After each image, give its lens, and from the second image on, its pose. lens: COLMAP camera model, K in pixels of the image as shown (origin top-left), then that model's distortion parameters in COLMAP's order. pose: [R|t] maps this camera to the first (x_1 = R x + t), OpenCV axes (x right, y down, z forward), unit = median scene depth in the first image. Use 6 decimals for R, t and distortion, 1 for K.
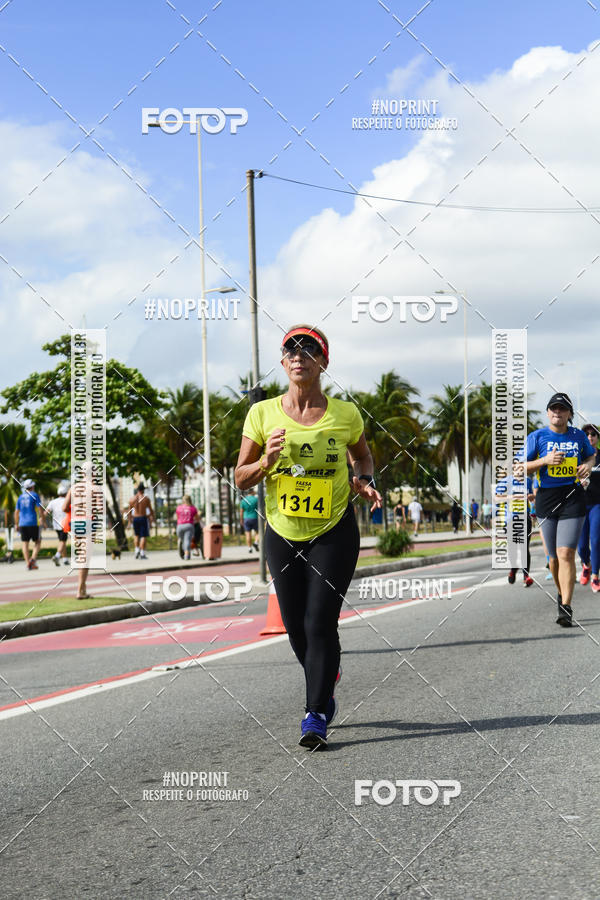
lens RADIAL K [[2114.2, 0, 333.7], [0, 2114.2, 387.0], [0, 0, 1]] dist [0.457733, 0.000000]
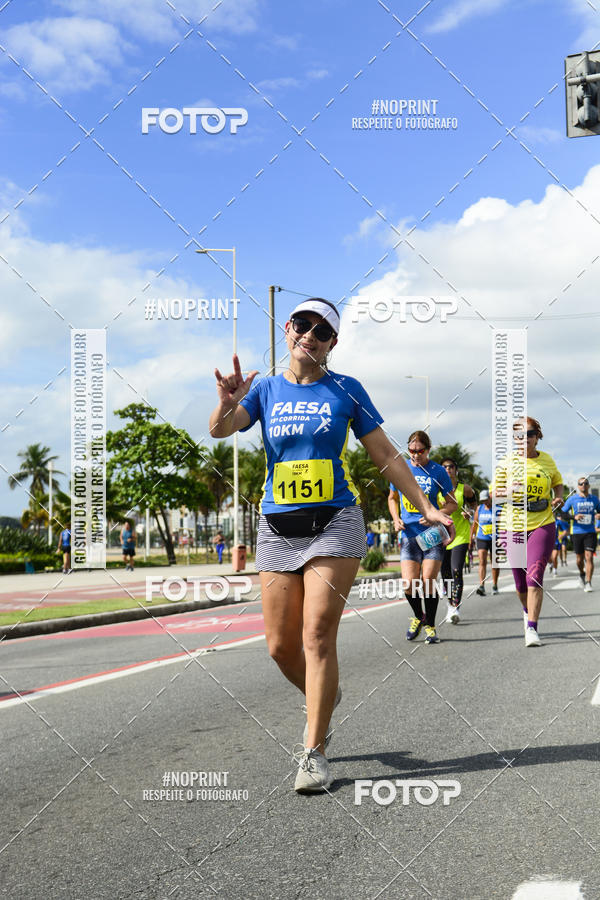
lens RADIAL K [[1708.2, 0, 308.2], [0, 1708.2, 418.1], [0, 0, 1]] dist [0.353870, 0.000000]
pose [[0.999767, 0.016651, 0.013758, -0.029084], [-0.016469, 0.999777, -0.013223, -0.002964], [-0.013975, 0.012994, 0.999818, -0.095771]]
